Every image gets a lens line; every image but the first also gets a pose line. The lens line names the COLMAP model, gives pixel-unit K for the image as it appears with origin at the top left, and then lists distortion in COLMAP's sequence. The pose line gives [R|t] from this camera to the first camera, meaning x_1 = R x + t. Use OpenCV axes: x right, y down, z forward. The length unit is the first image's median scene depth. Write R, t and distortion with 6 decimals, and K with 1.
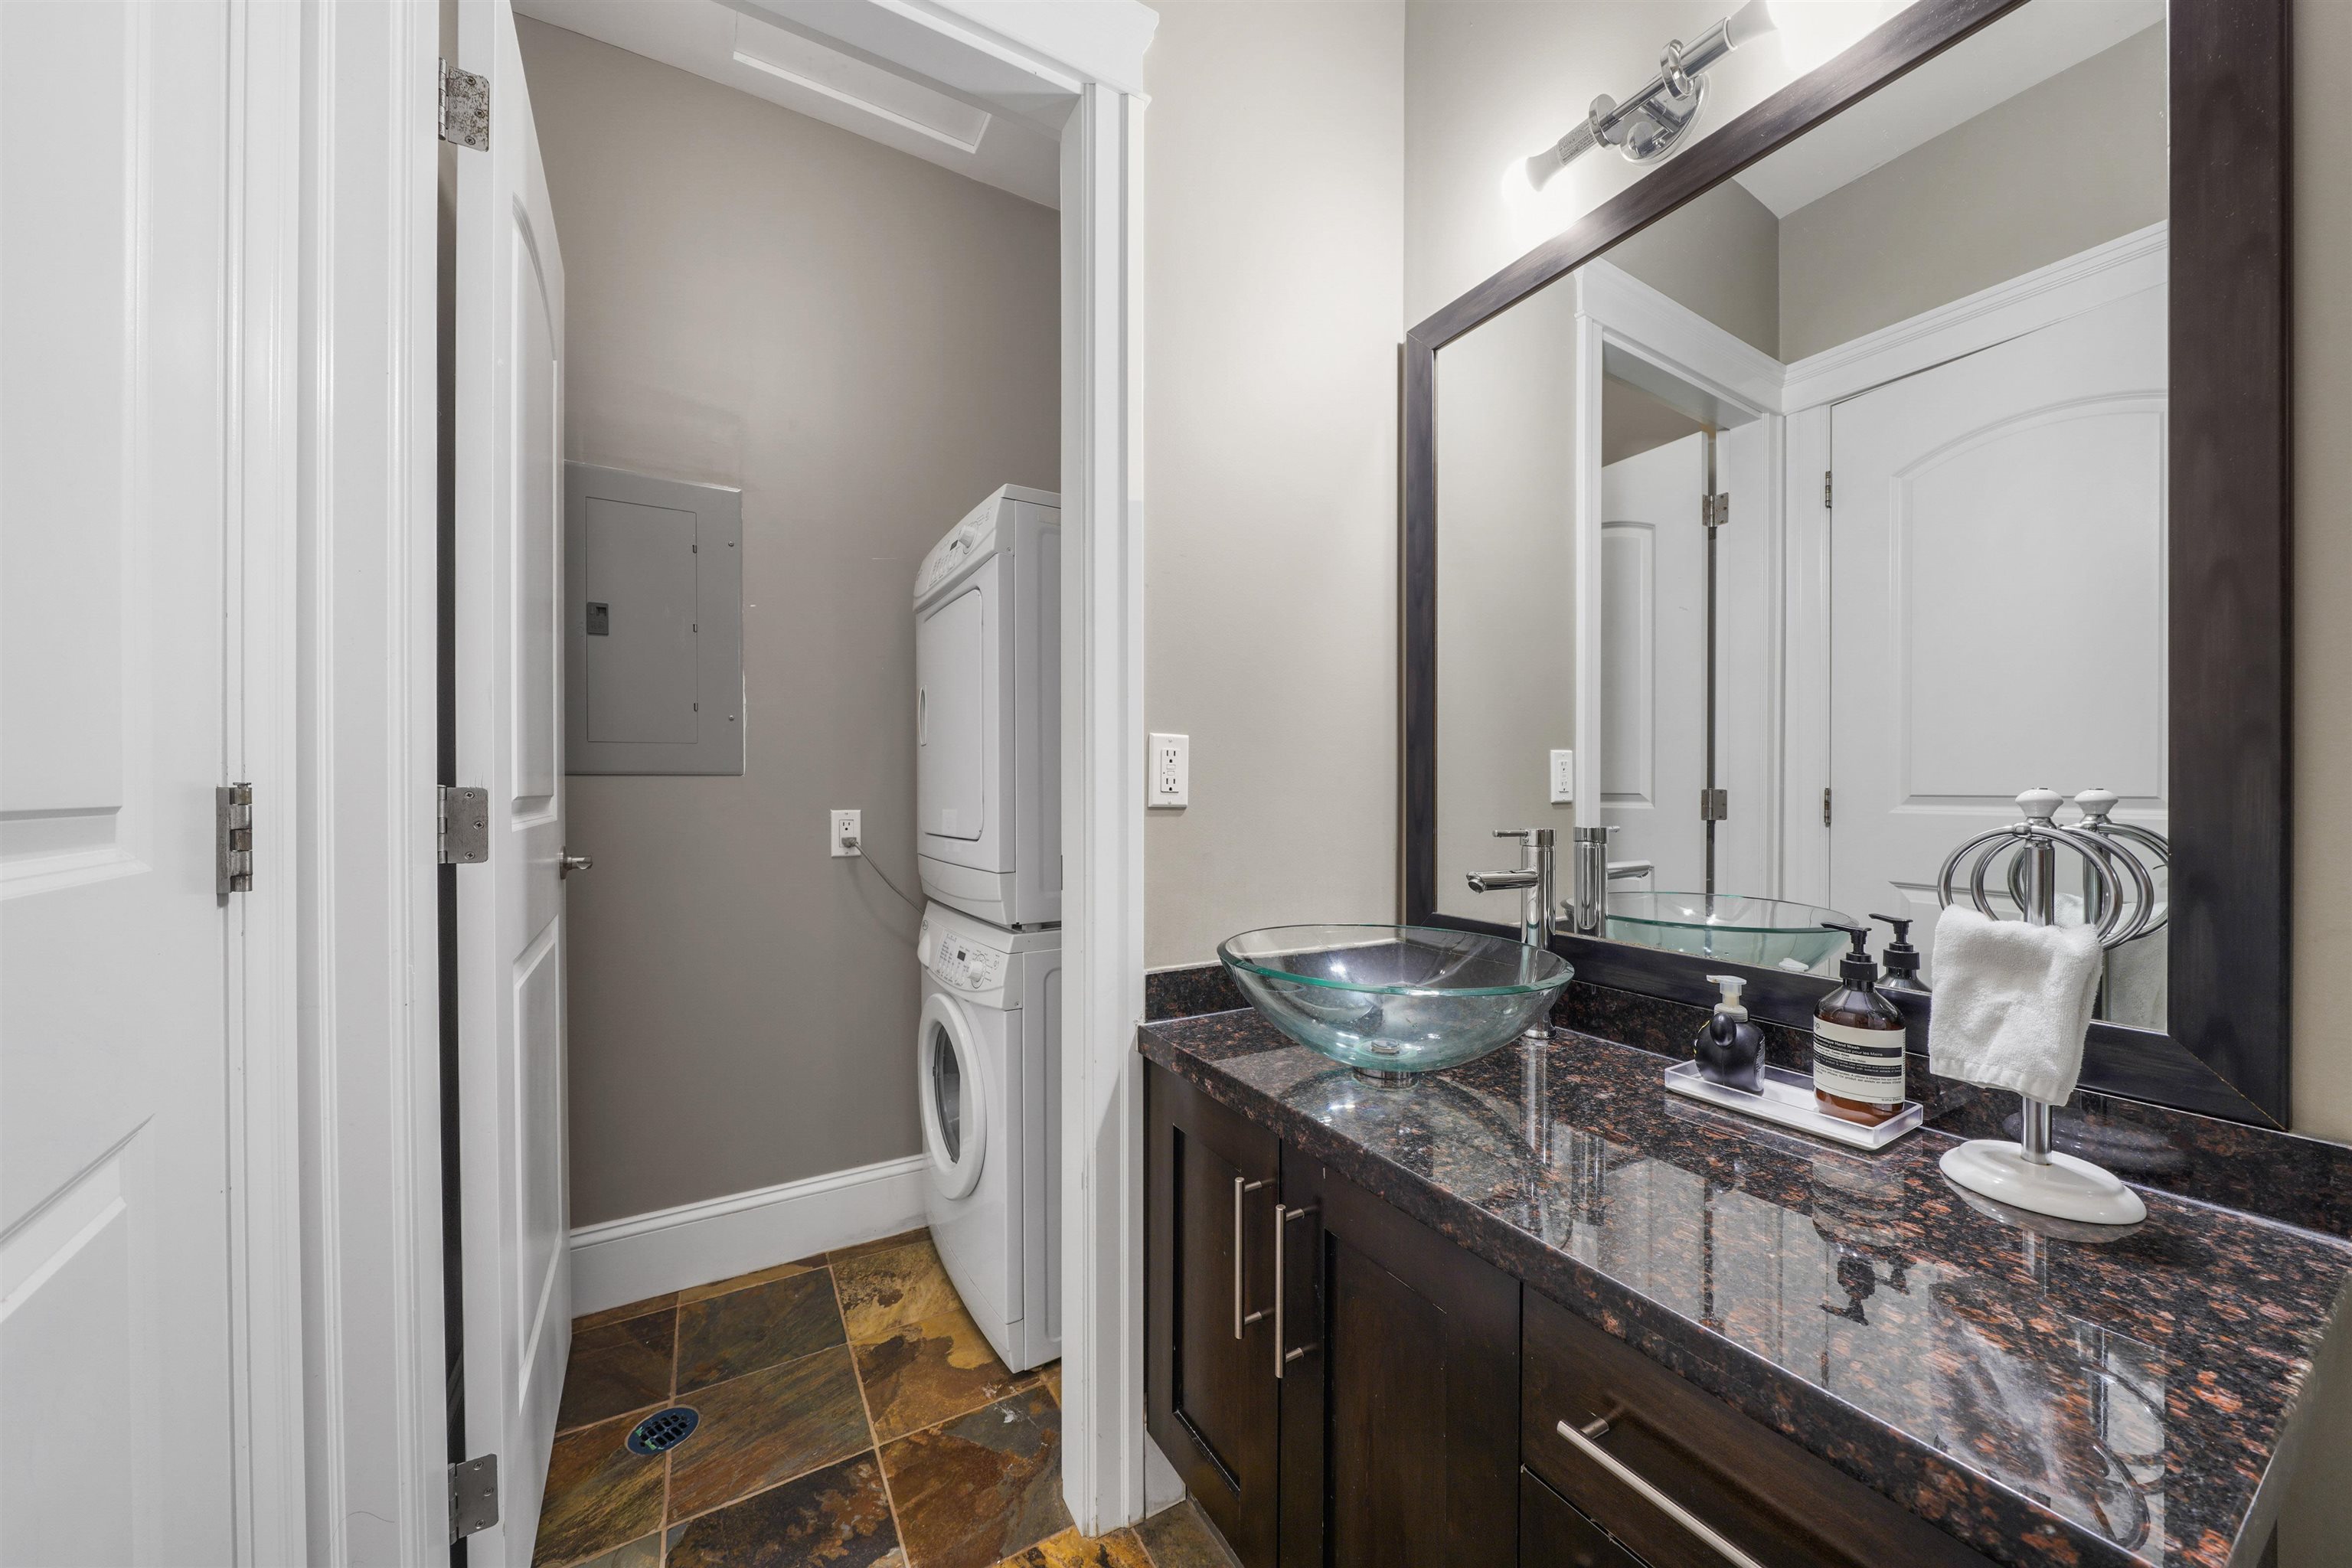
lens RADIAL K [[838.1, 0, 1167.6], [0, 838.1, 788.6], [0, 0, 1]] dist [0.000096, -0.000084]
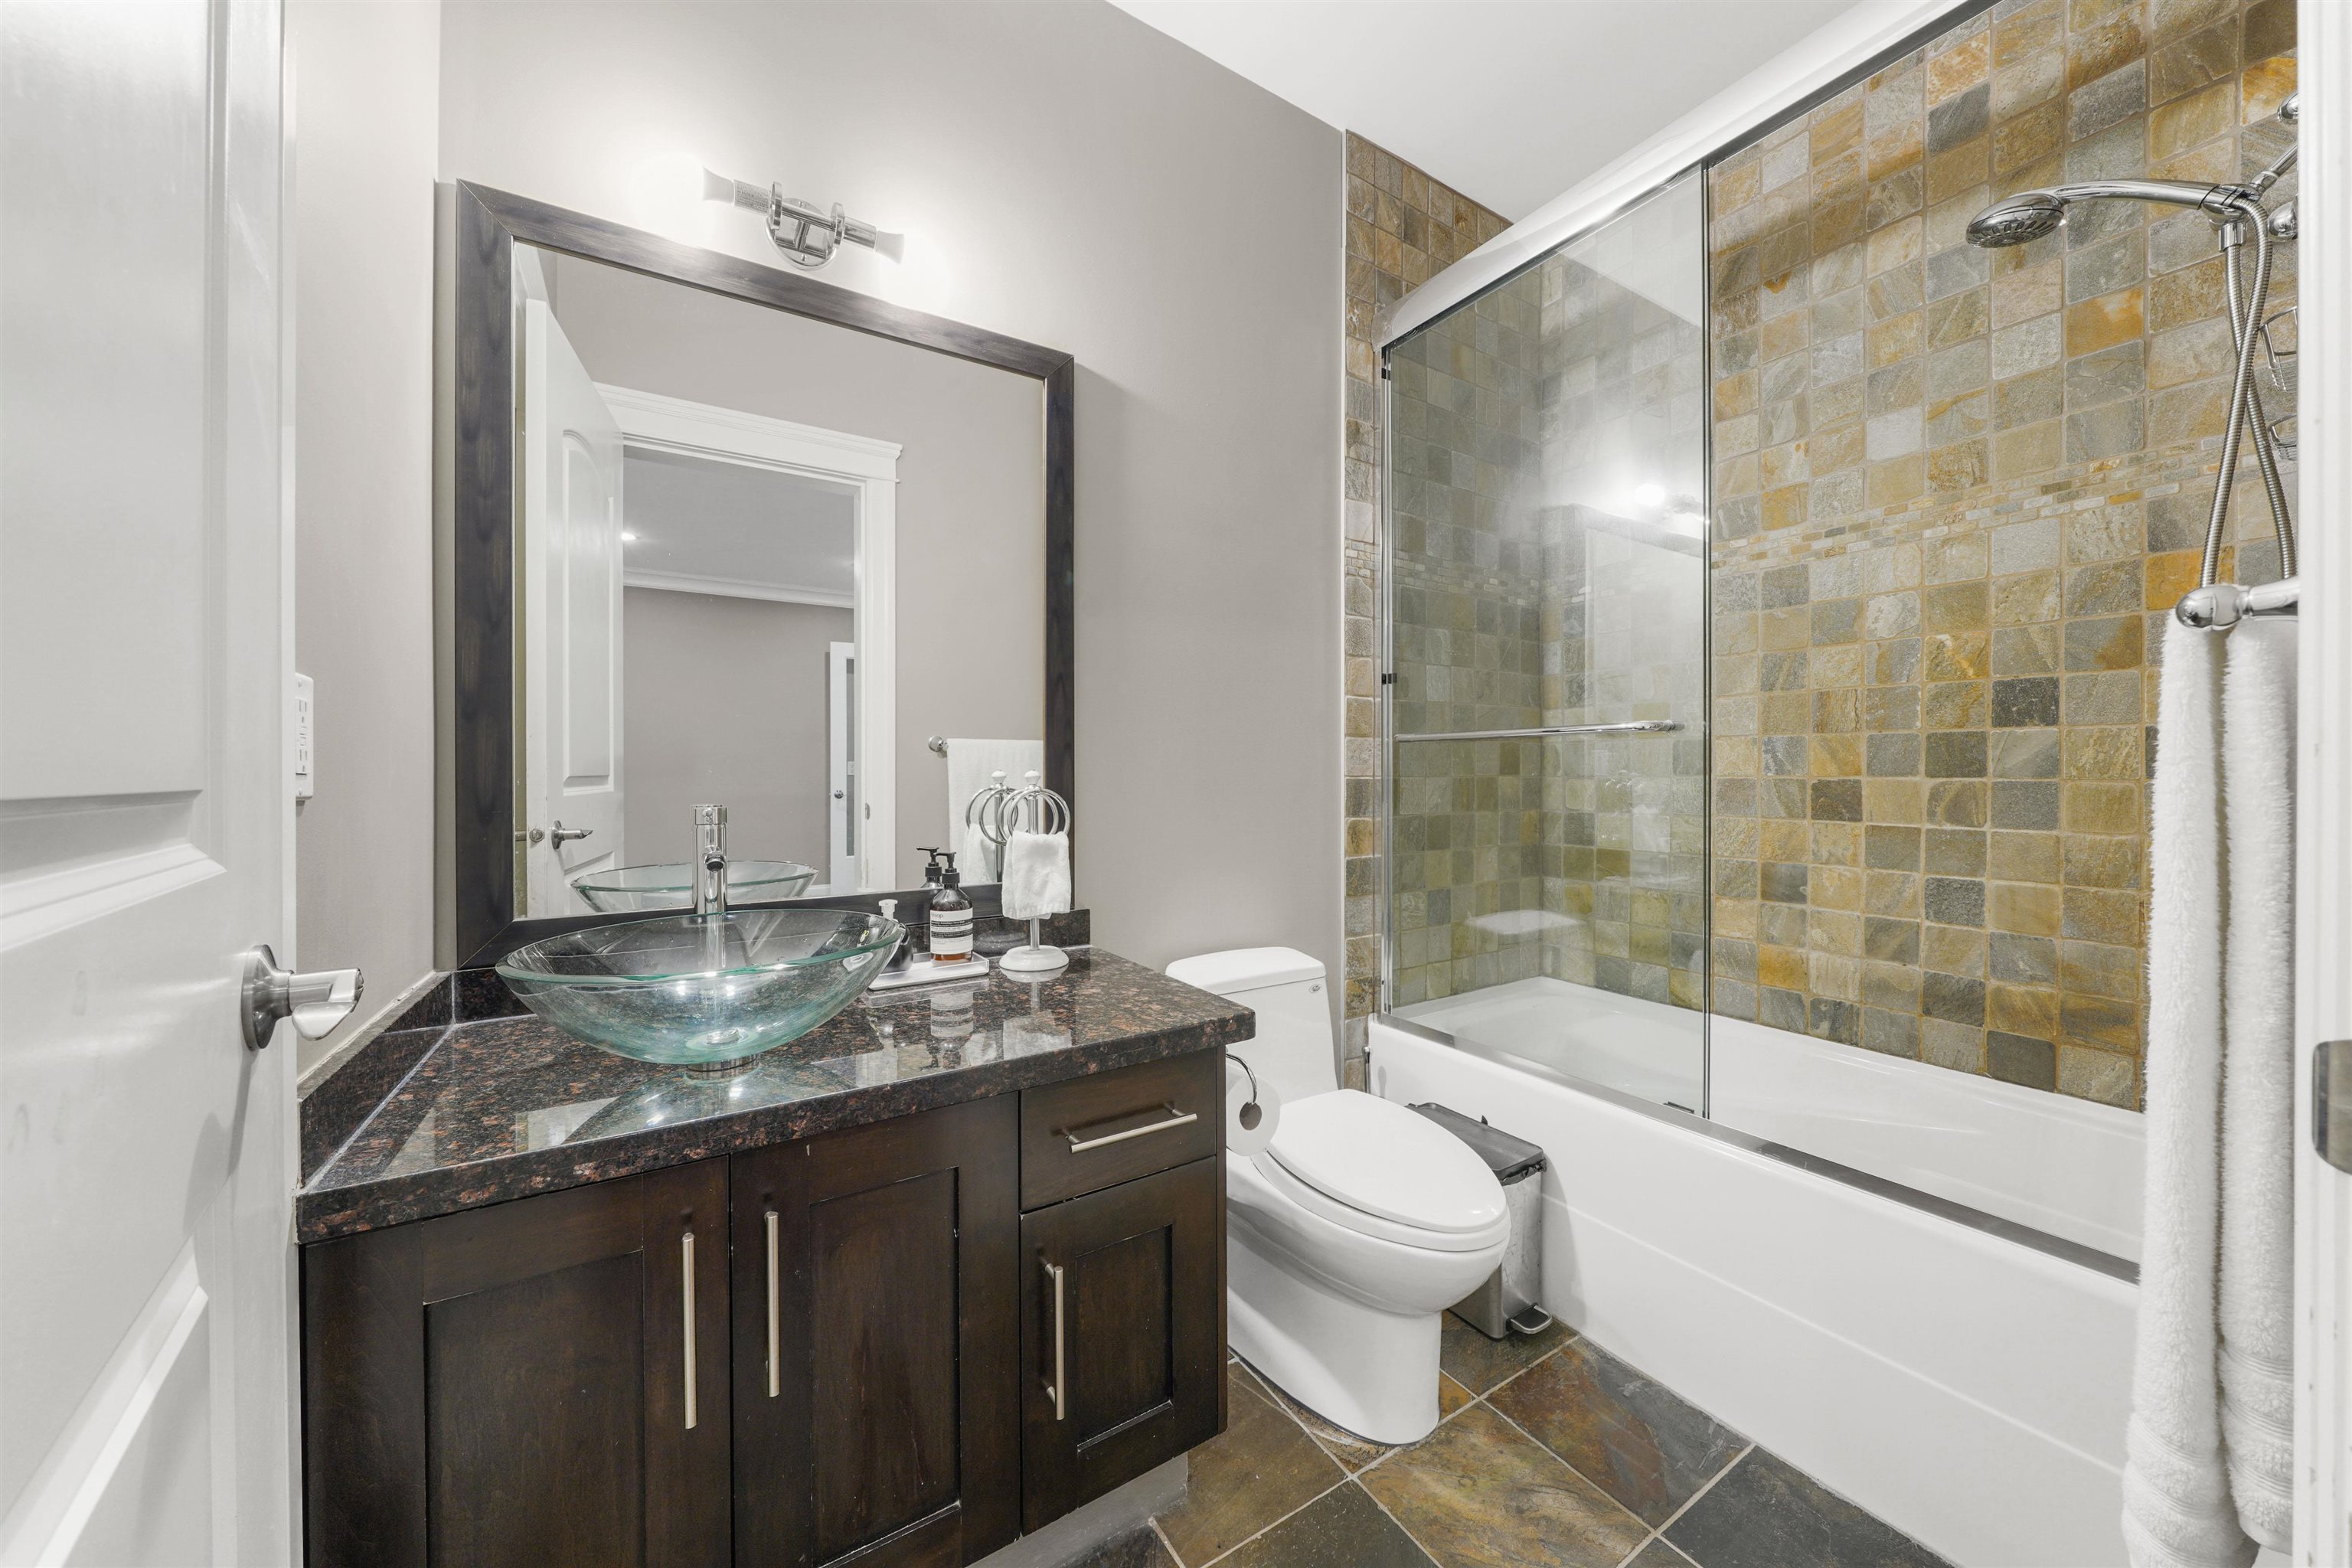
lens RADIAL K [[816.9, 0, 1176.0], [0, 816.9, 784.0], [0, 0, 1]] dist [-0.001303, -0.000160]
pose [[-0.047462, -0.013960, 0.998776, -0.746350], [0.000897, 0.999901, 0.014019, 0.004229], [-0.998873, 0.001562, -0.047444, 0.554647]]
